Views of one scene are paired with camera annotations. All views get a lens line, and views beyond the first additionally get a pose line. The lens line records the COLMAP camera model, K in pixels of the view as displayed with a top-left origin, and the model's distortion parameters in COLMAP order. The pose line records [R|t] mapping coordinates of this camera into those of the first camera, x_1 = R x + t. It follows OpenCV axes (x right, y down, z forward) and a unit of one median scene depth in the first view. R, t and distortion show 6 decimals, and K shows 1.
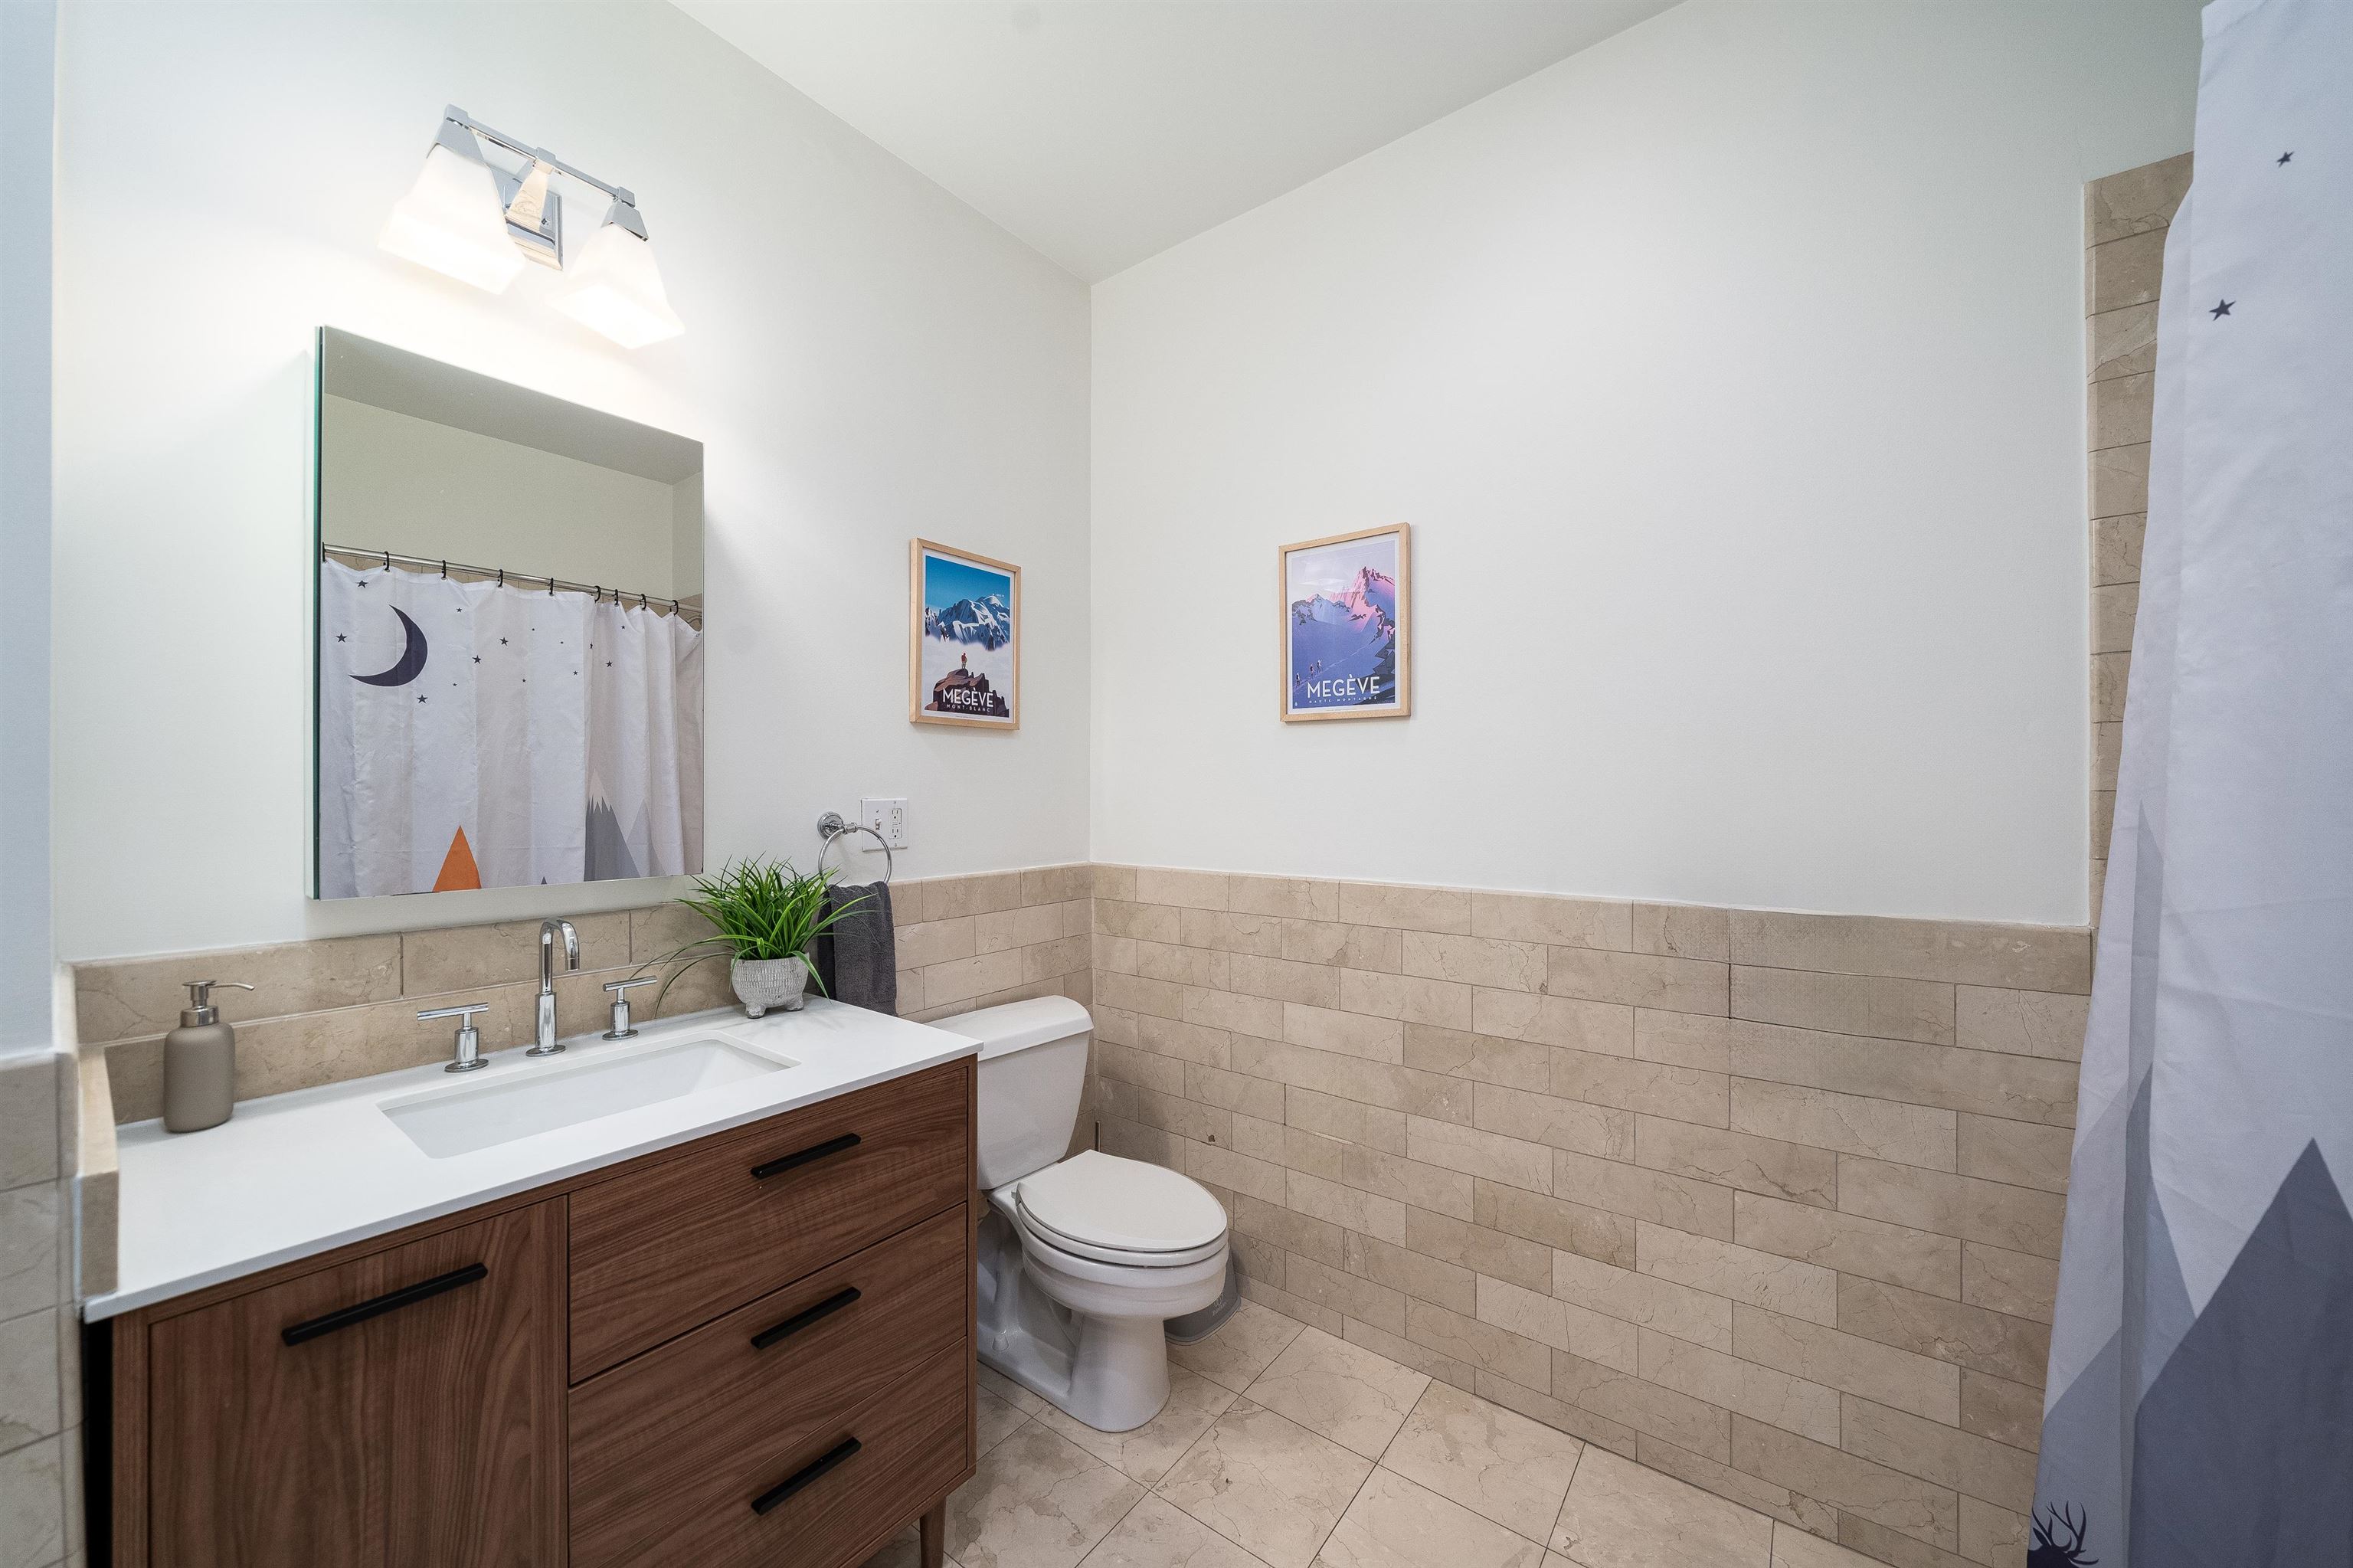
lens RADIAL K [[846.4, 0, 1164.7], [0, 846.4, 793.7], [0, 0, 1]] dist [-0.002866, 0.000263]
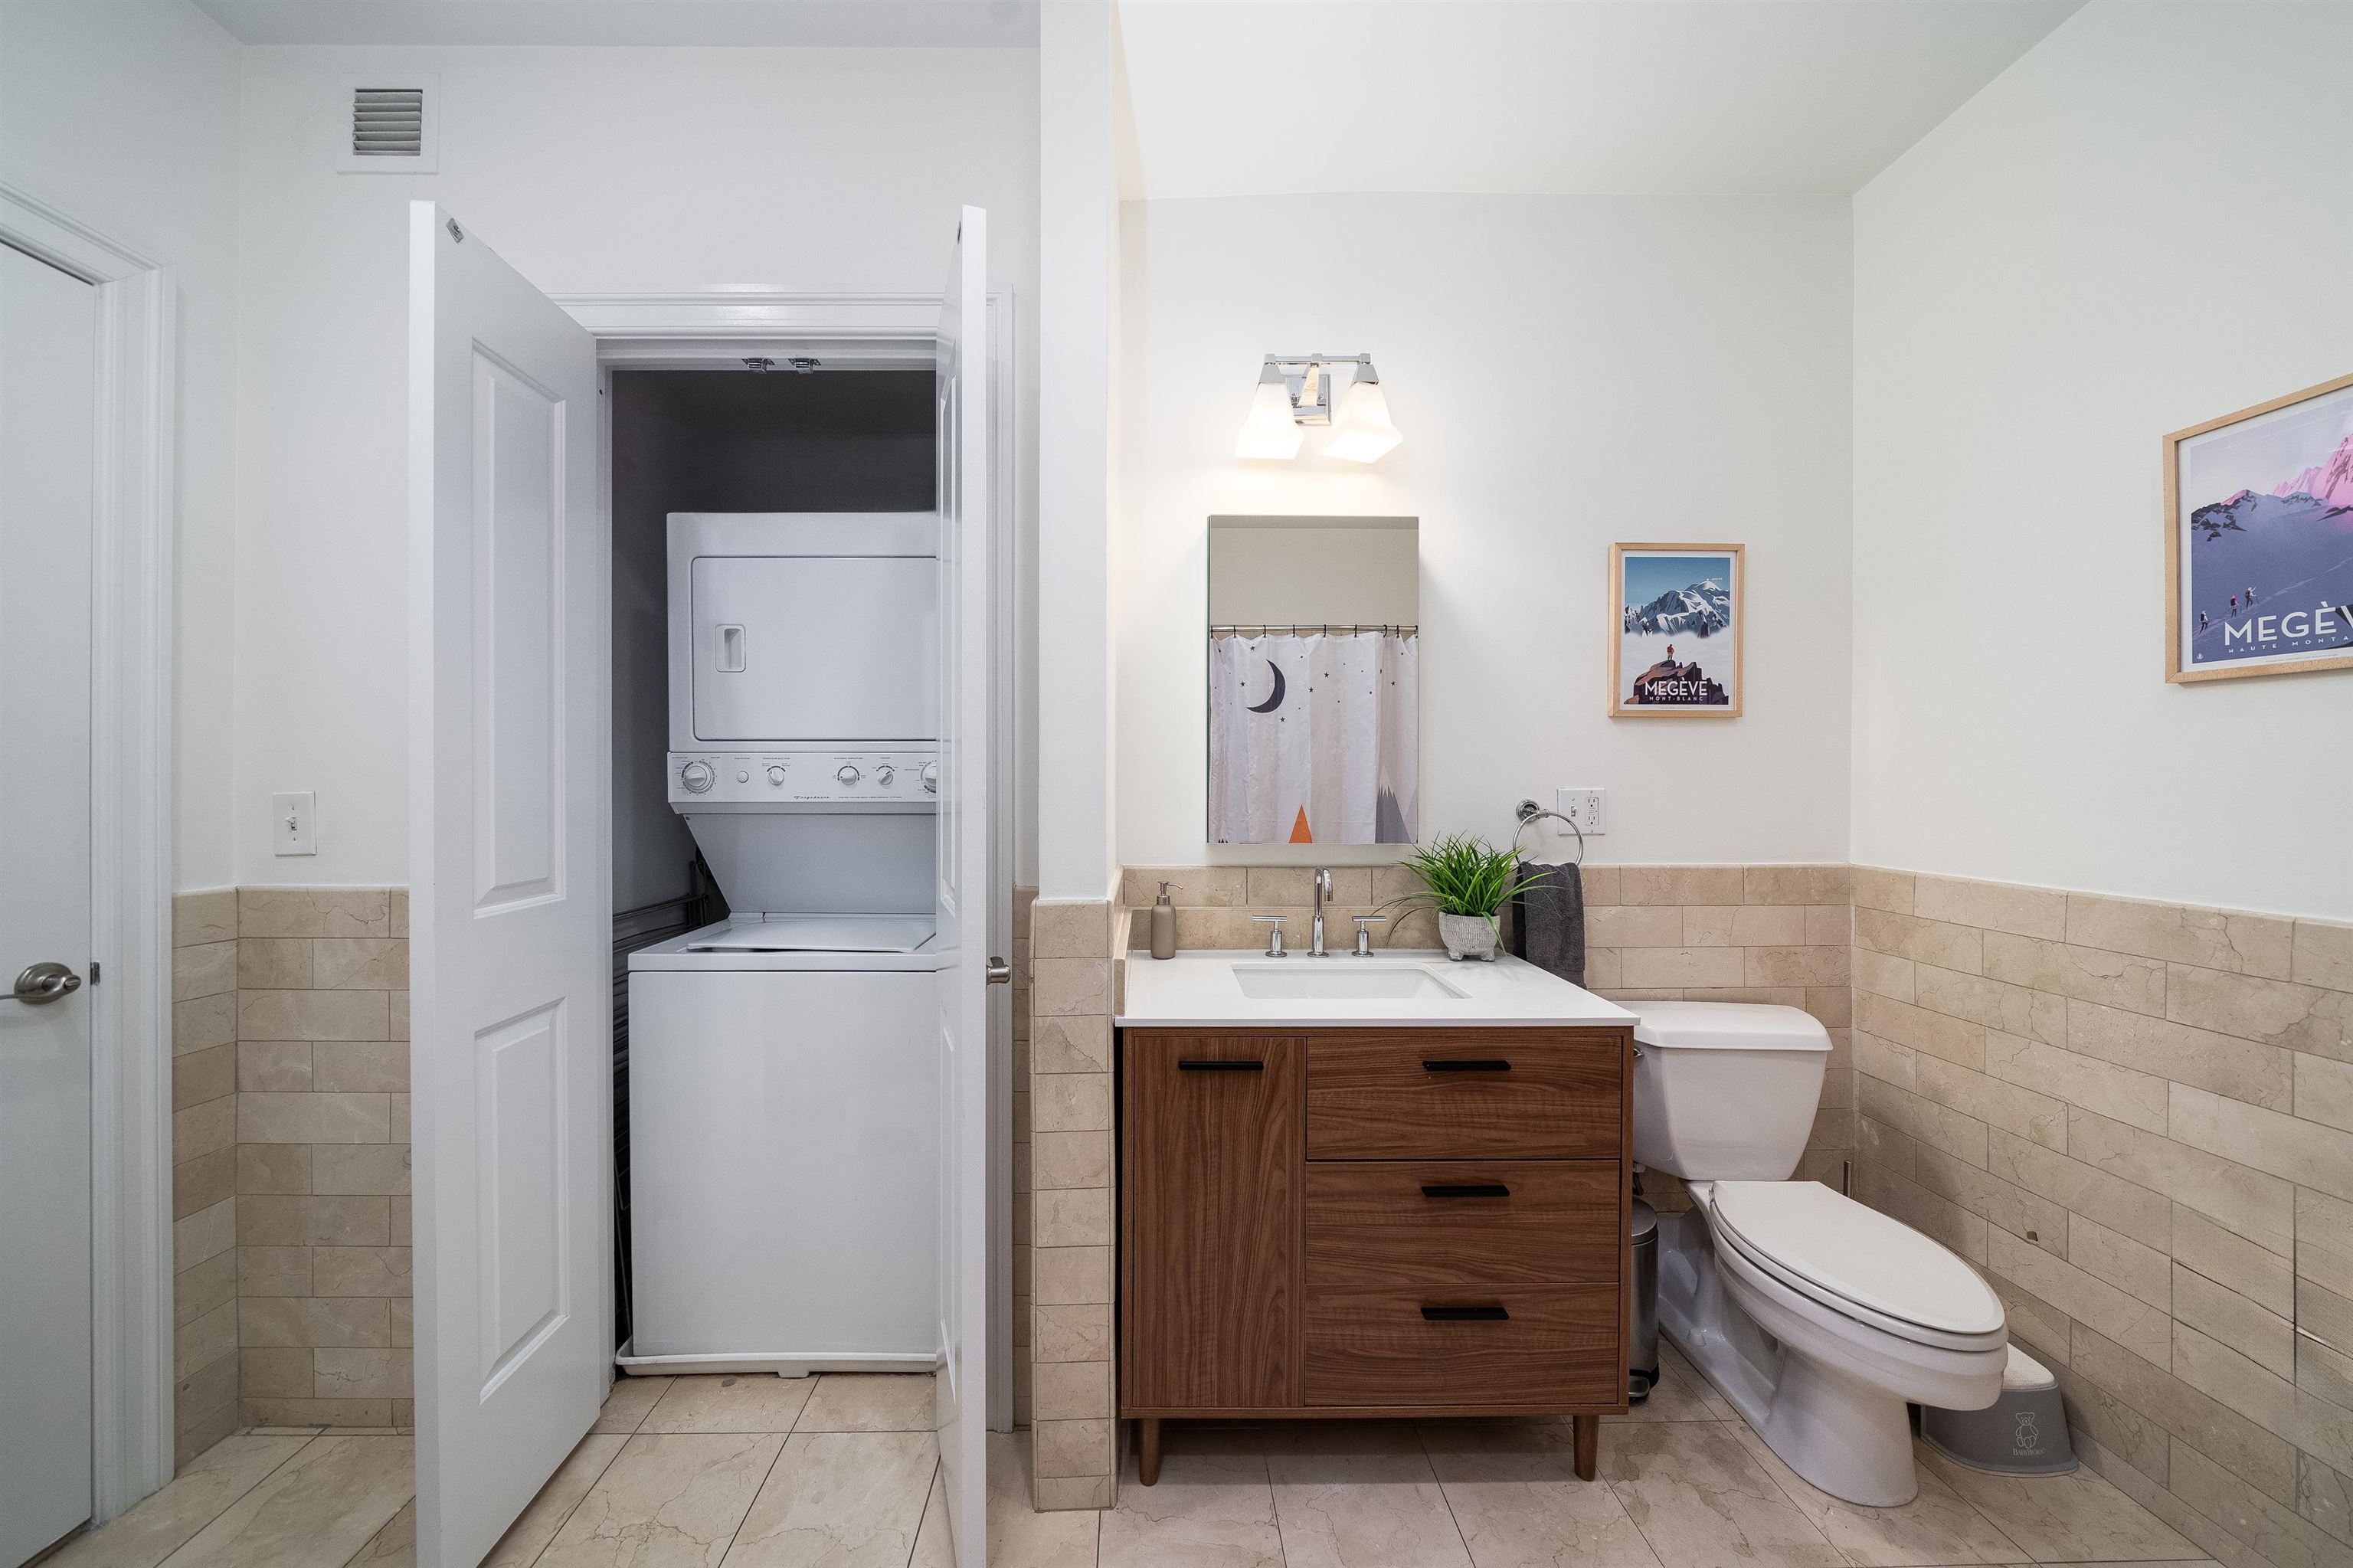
lens RADIAL K [[799.6, 0, 1180.3], [0, 799.6, 791.4], [0, 0, 1]] dist [-0.008379, 0.001085]
pose [[0.639263, 0.010625, -0.768915, 0.140874], [-0.003631, 0.999935, 0.010798, 0.000600], [0.768980, -0.004111, 0.639260, -0.064246]]
